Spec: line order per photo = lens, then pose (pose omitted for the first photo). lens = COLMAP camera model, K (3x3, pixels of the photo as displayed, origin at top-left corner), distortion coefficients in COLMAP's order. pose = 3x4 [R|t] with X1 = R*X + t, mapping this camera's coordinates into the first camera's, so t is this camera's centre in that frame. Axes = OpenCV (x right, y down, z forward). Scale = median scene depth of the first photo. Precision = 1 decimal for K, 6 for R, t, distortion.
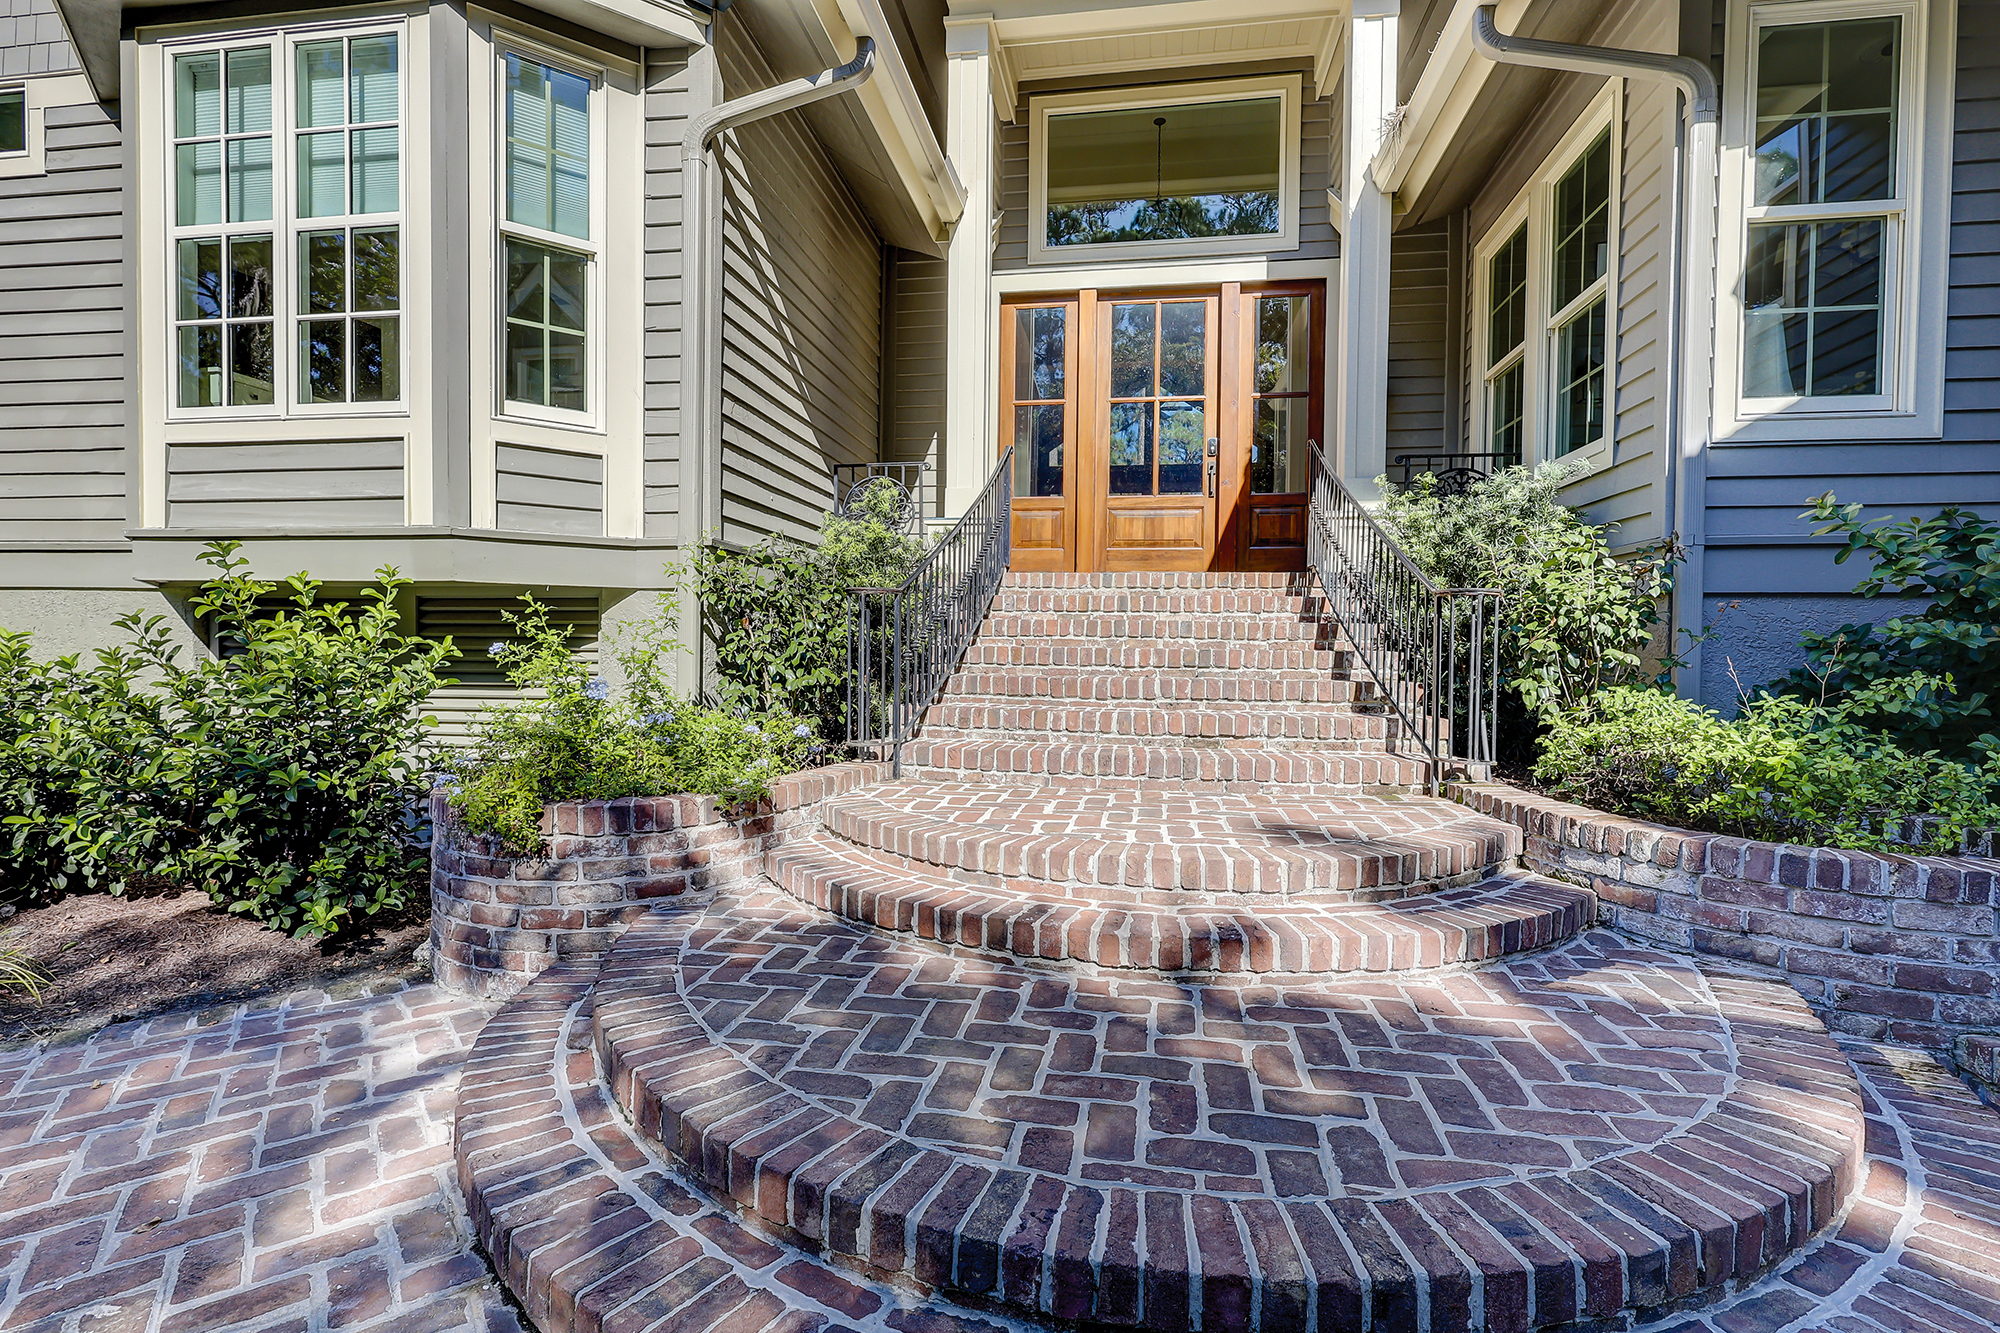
lens RADIAL K [[926.8, 0, 1011.0], [0, 926.8, 663.0], [0, 0, 1]] dist [0.000028, 0.002462]
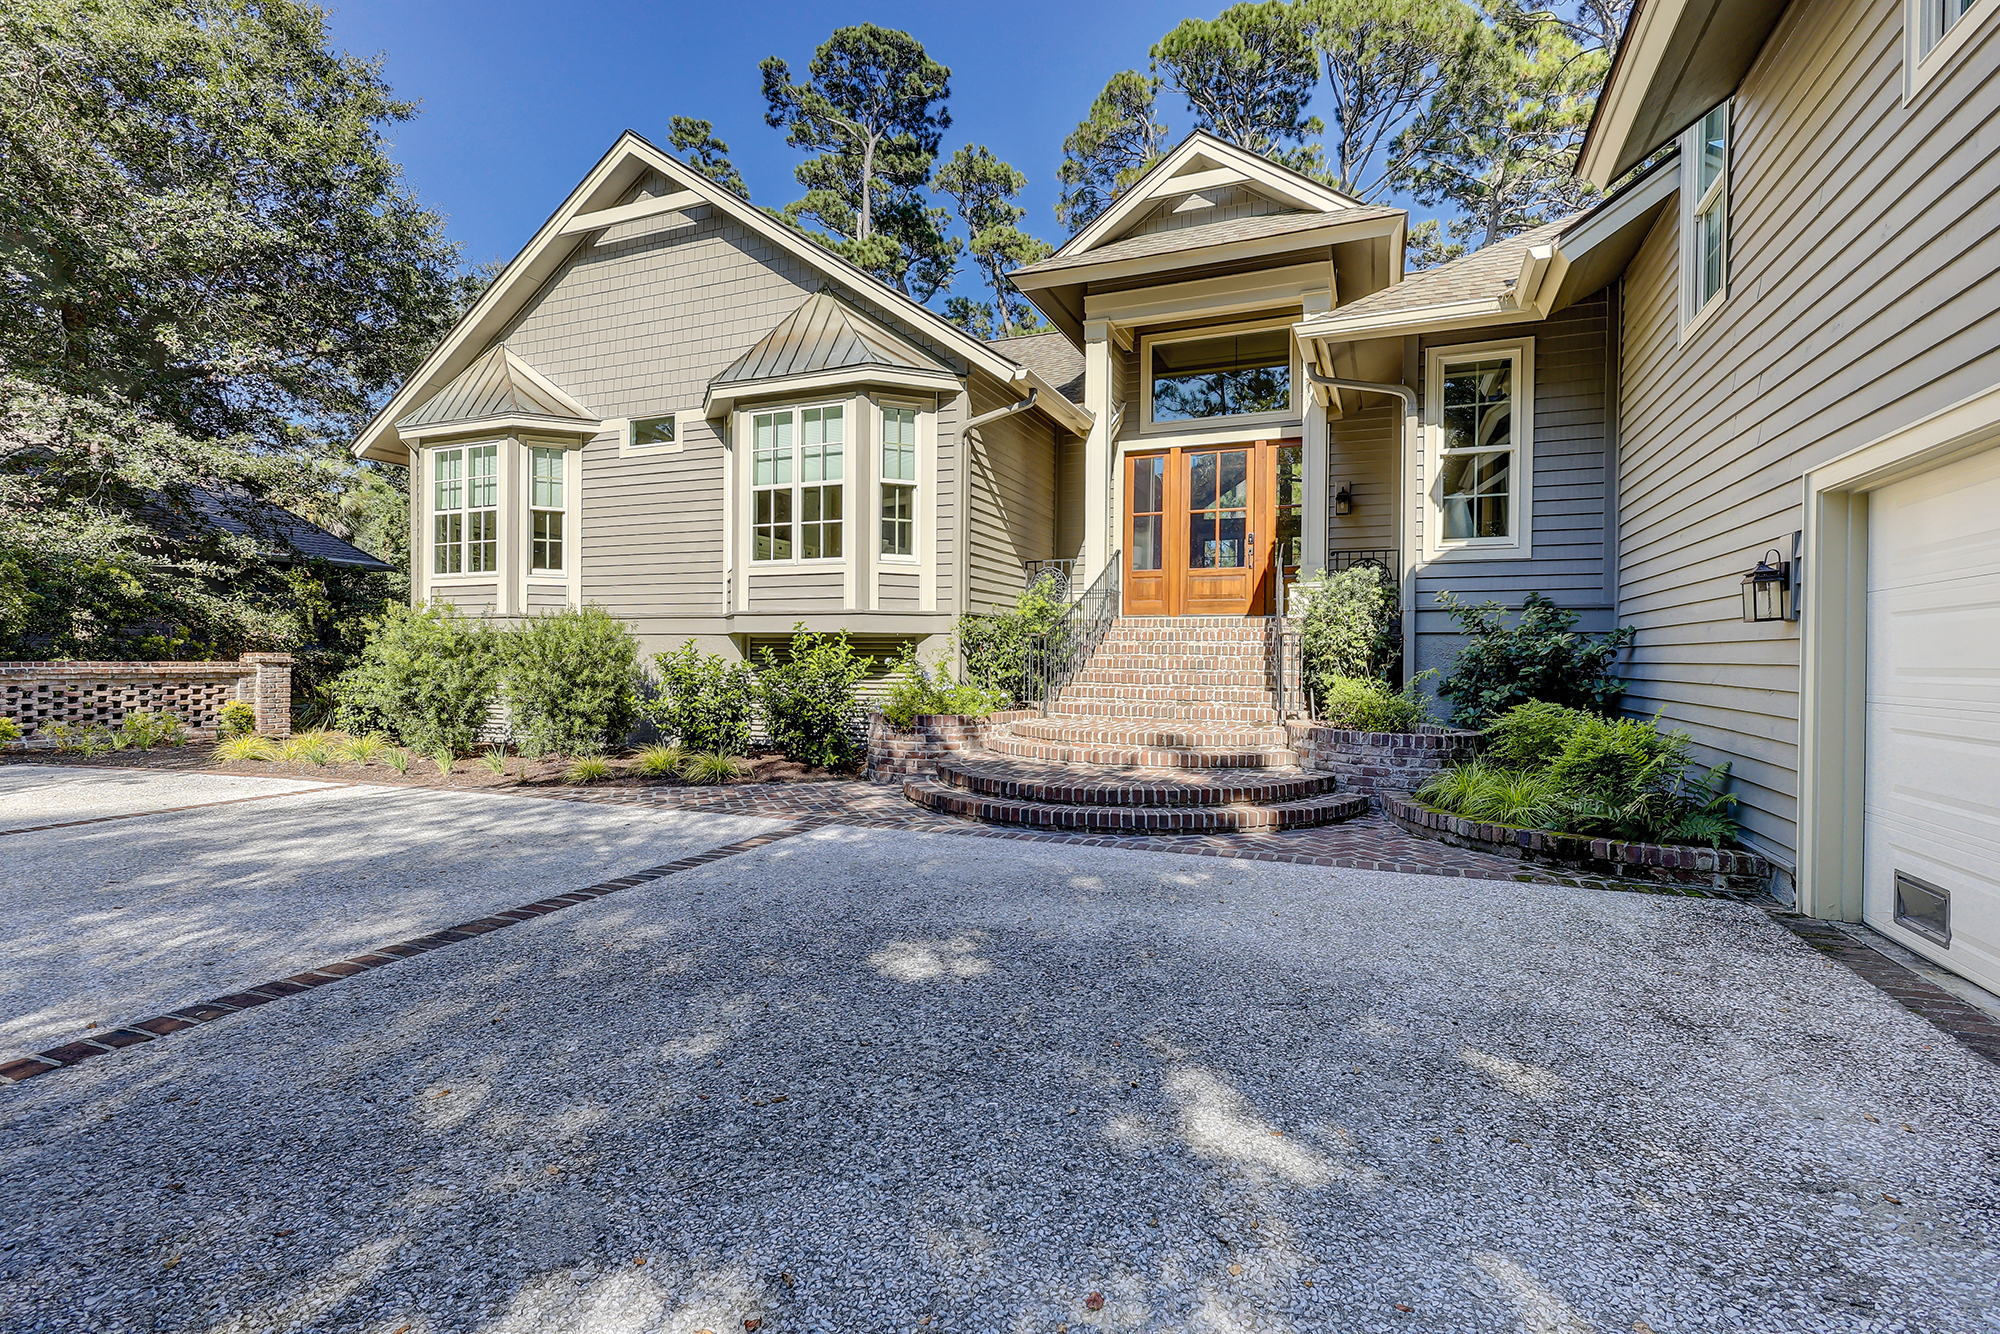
lens RADIAL K [[926.8, 0, 1001.4], [0, 926.8, 664.6], [0, 0, 1]] dist [0.000028, 0.002462]
pose [[0.968625, -0.000723, -0.248525, 0.313319], [-0.002251, 0.999929, -0.011683, 0.021000], [0.248516, 0.011876, 0.968555, -1.135091]]
